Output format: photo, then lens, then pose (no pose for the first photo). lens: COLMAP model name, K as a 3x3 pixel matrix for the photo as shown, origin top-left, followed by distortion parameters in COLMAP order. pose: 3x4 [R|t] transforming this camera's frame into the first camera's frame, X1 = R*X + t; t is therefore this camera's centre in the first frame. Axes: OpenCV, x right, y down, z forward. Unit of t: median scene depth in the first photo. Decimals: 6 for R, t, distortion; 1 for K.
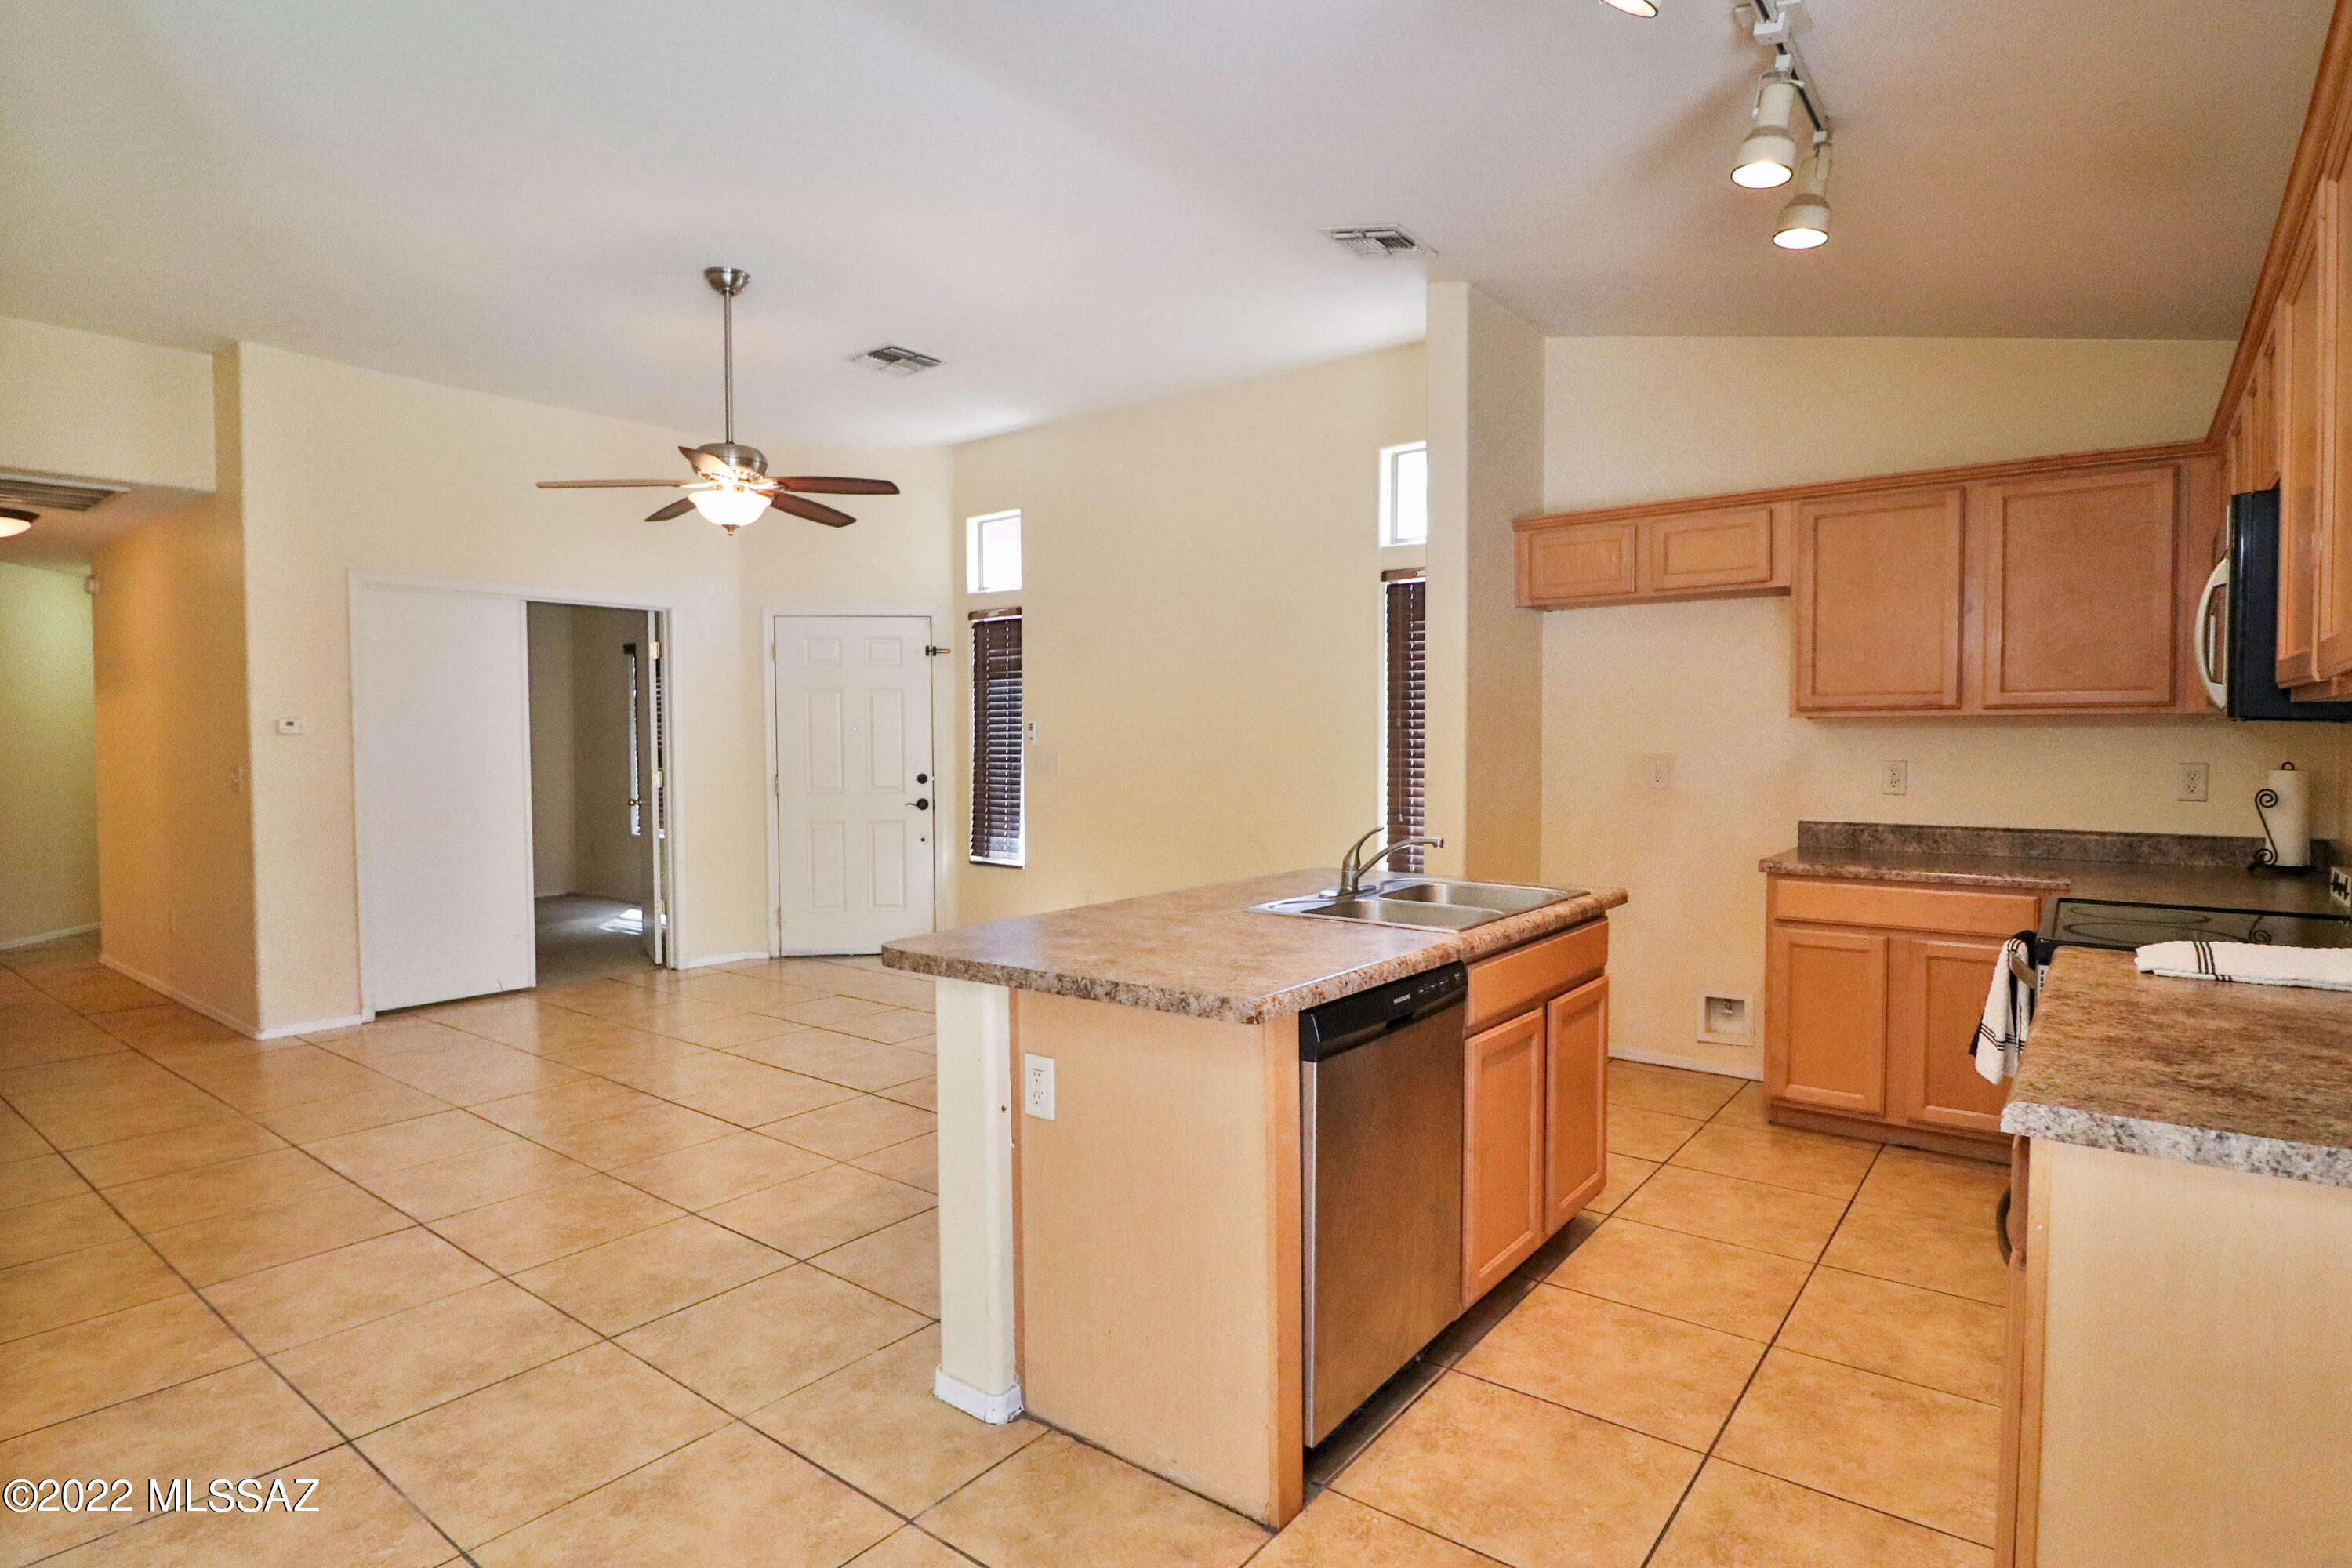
lens RADIAL K [[1211.9, 0, 1157.5], [0, 1211.9, 781.2], [0, 0, 1]] dist [0.000727, -0.015348]
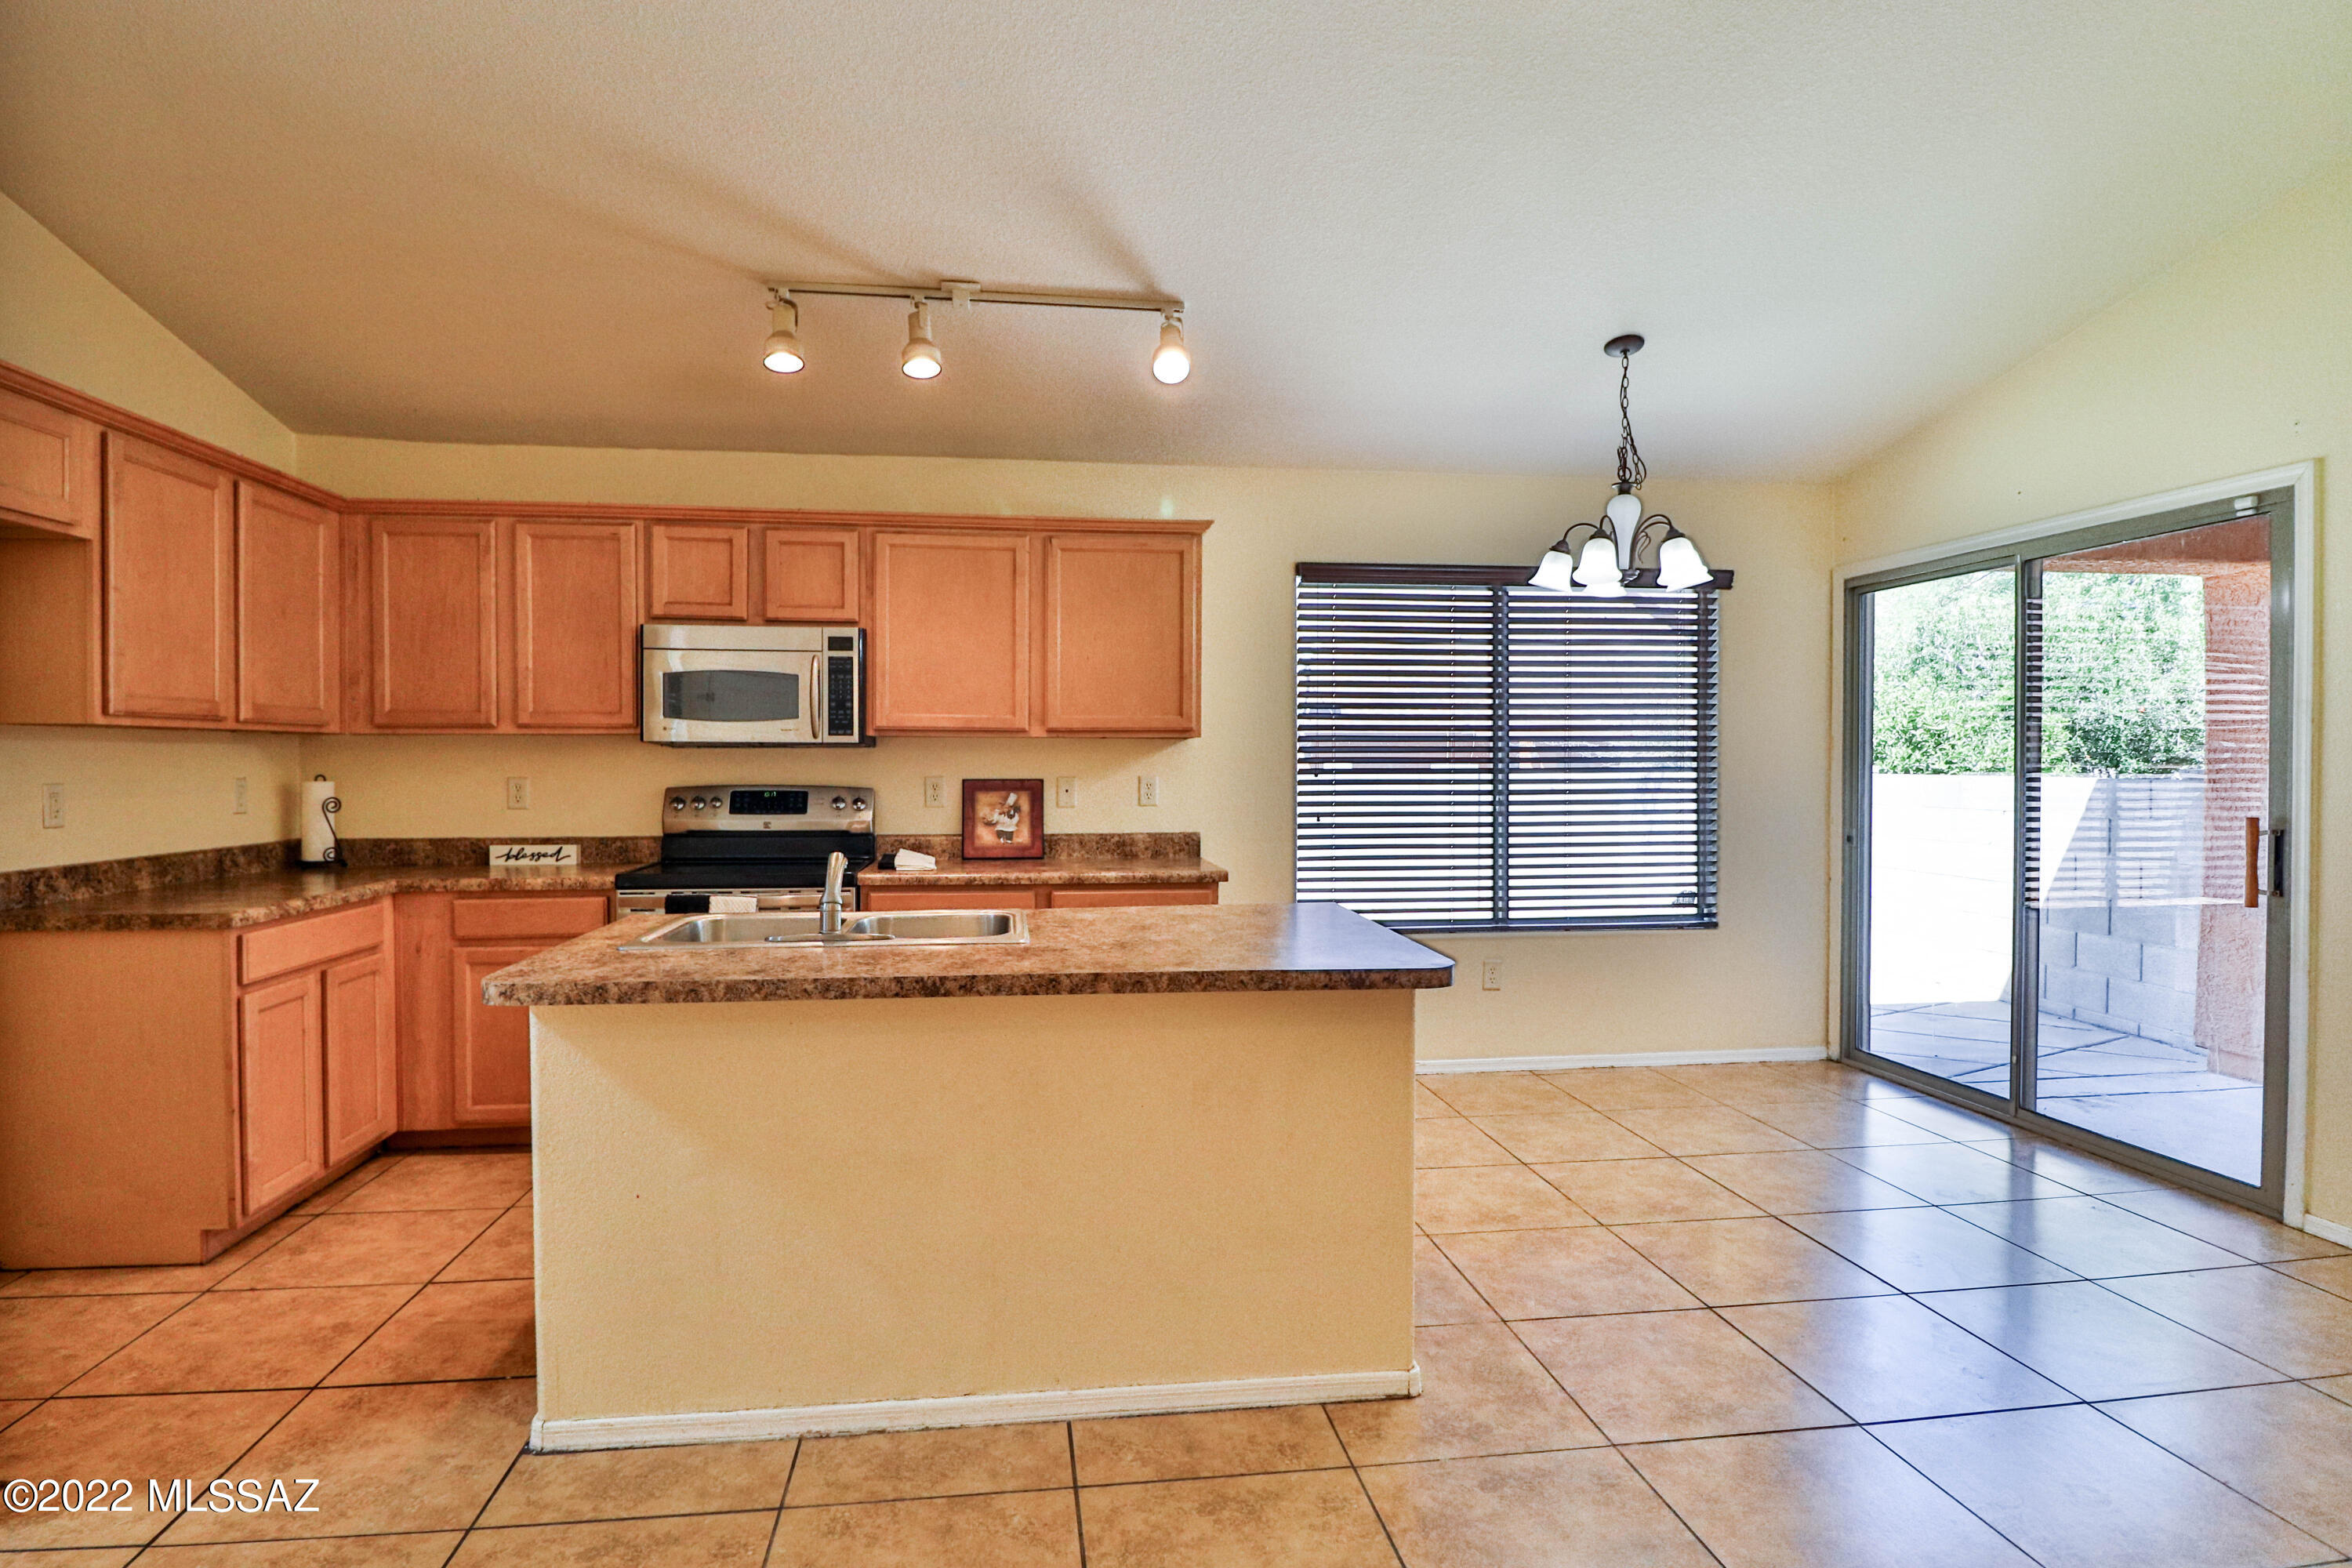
lens RADIAL K [[1211.9, 0, 1157.5], [0, 1211.9, 781.2], [0, 0, 1]] dist [0.000727, -0.015348]
pose [[-0.715178, -0.010589, 0.698862, -0.402778], [0.026264, 0.998772, 0.042010, -0.030821], [-0.698448, 0.048400, -0.714022, 1.021698]]
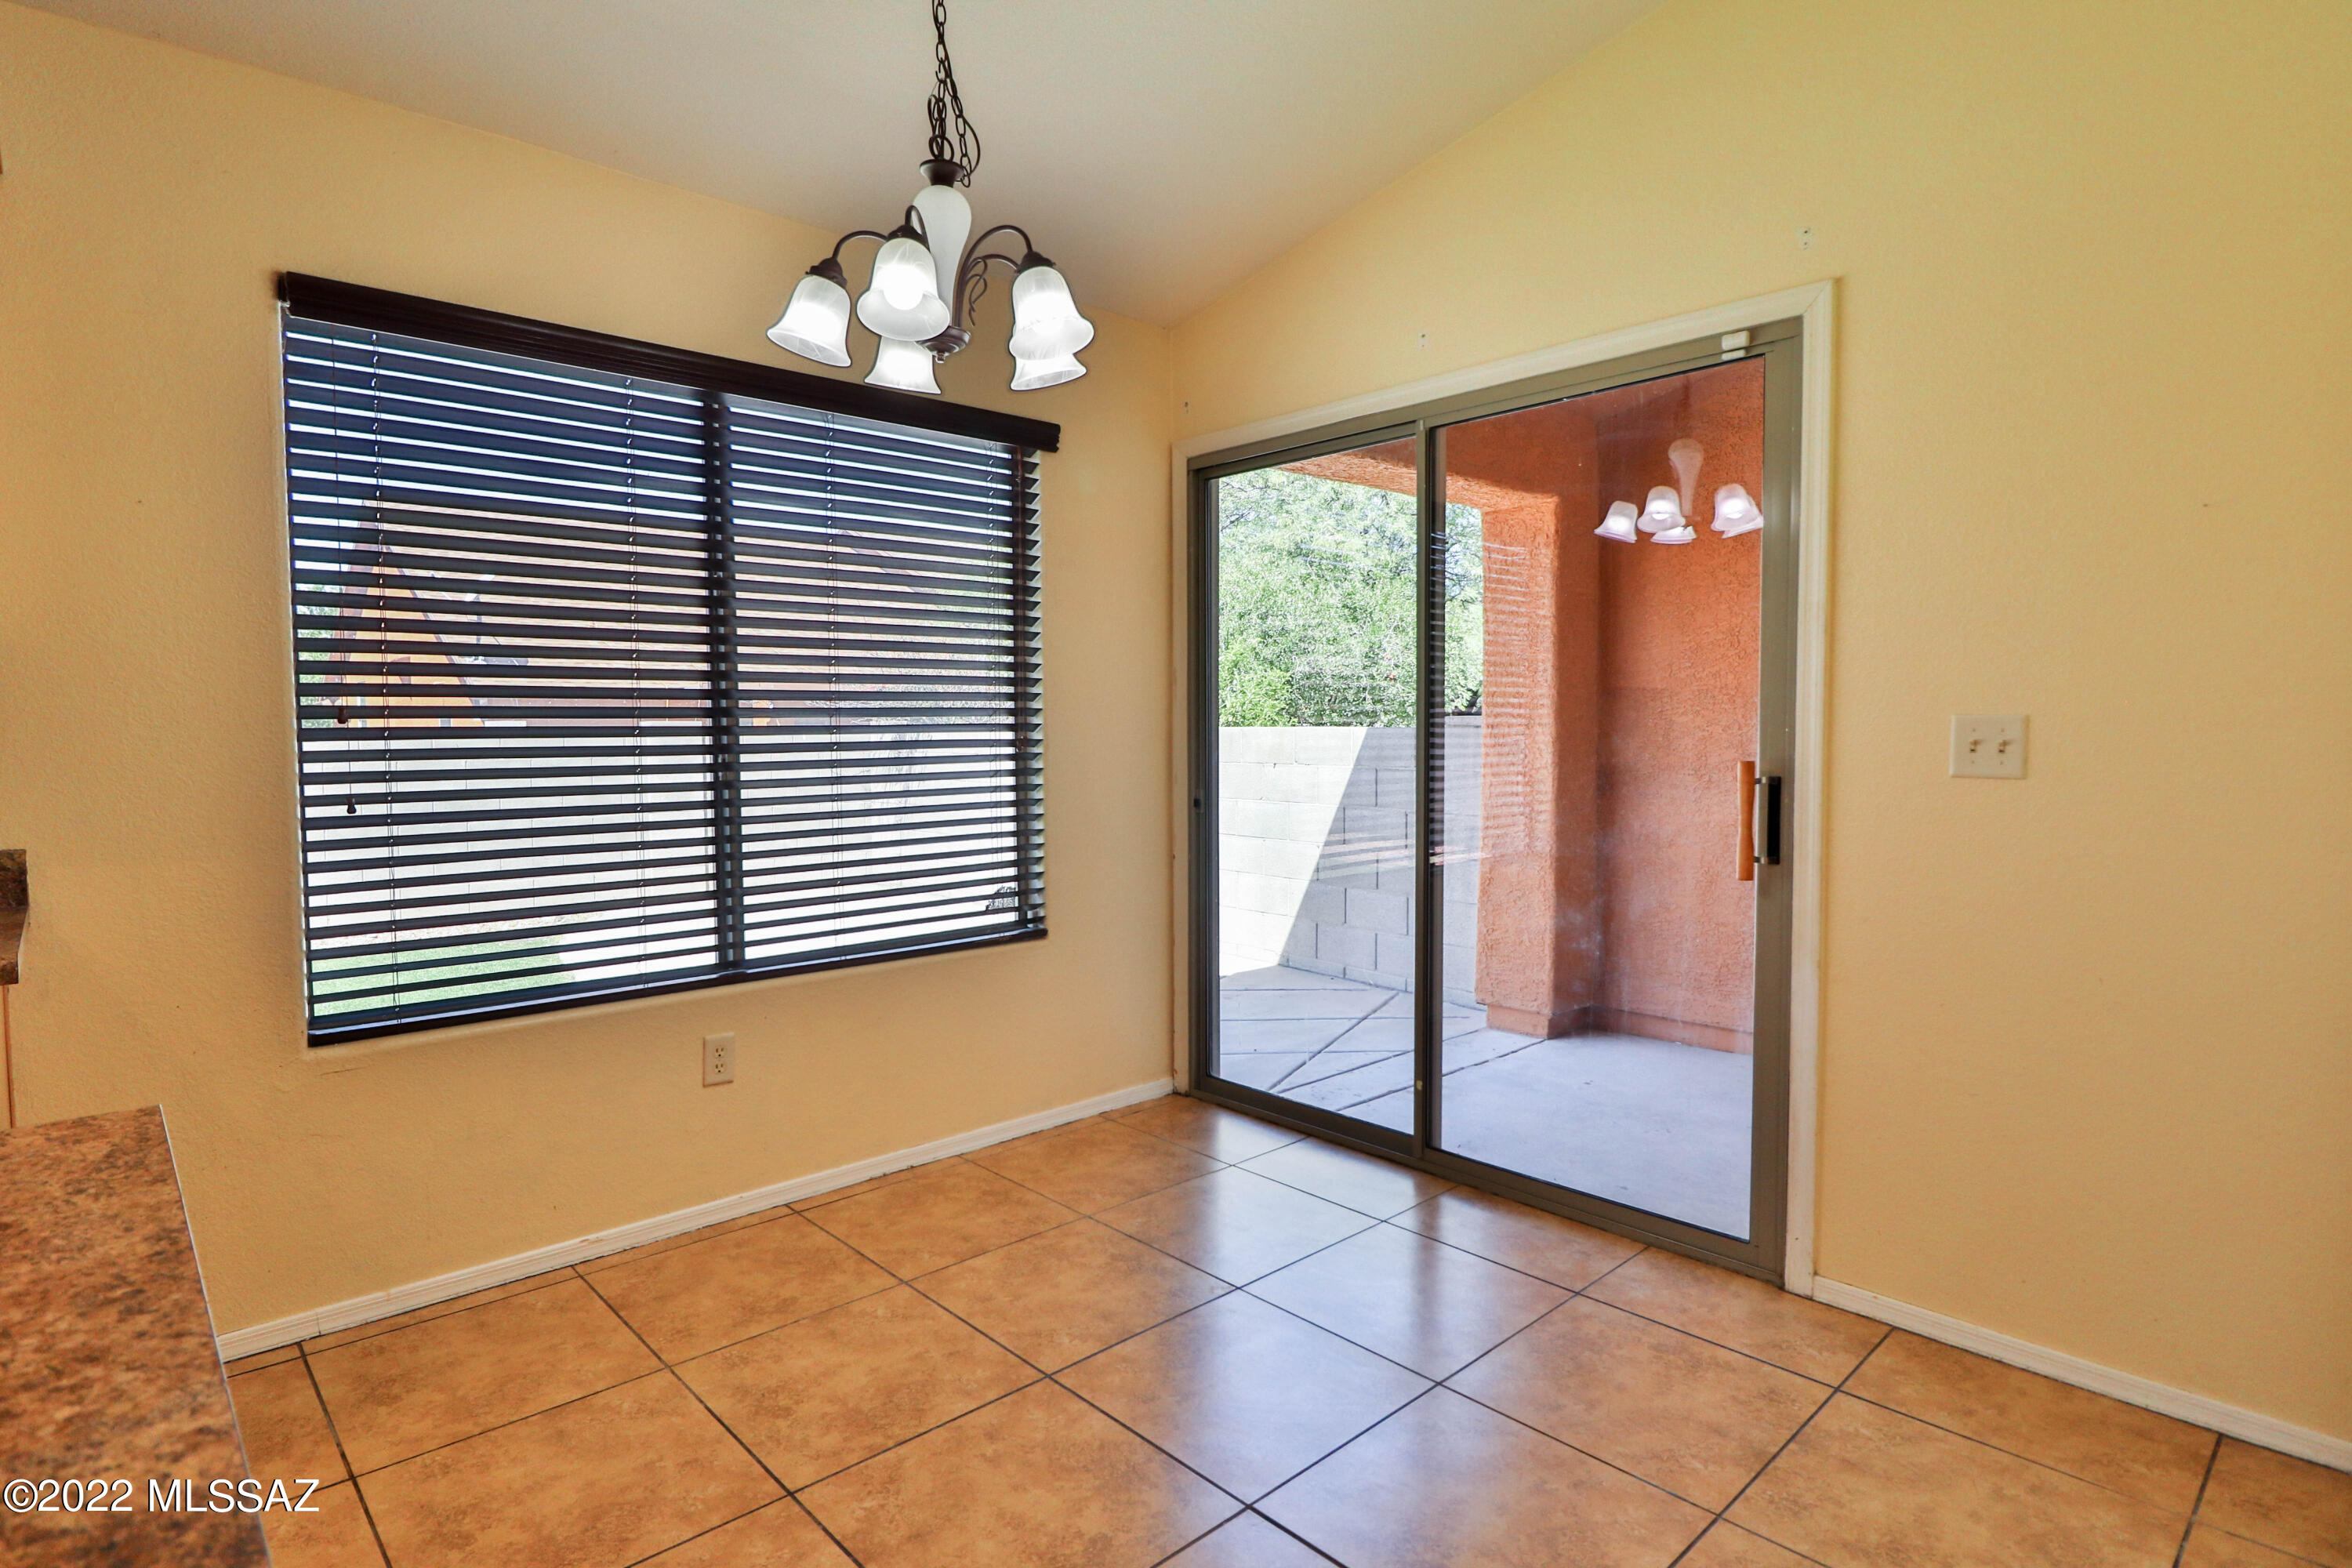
lens RADIAL K [[1211.9, 0, 1157.5], [0, 1211.9, 781.2], [0, 0, 1]] dist [0.000727, -0.015348]
pose [[-0.986908, -0.001888, 0.161272, -0.182813], [0.011540, 0.996542, 0.082280, 0.001260], [-0.160870, 0.083064, -0.983474, 0.608001]]
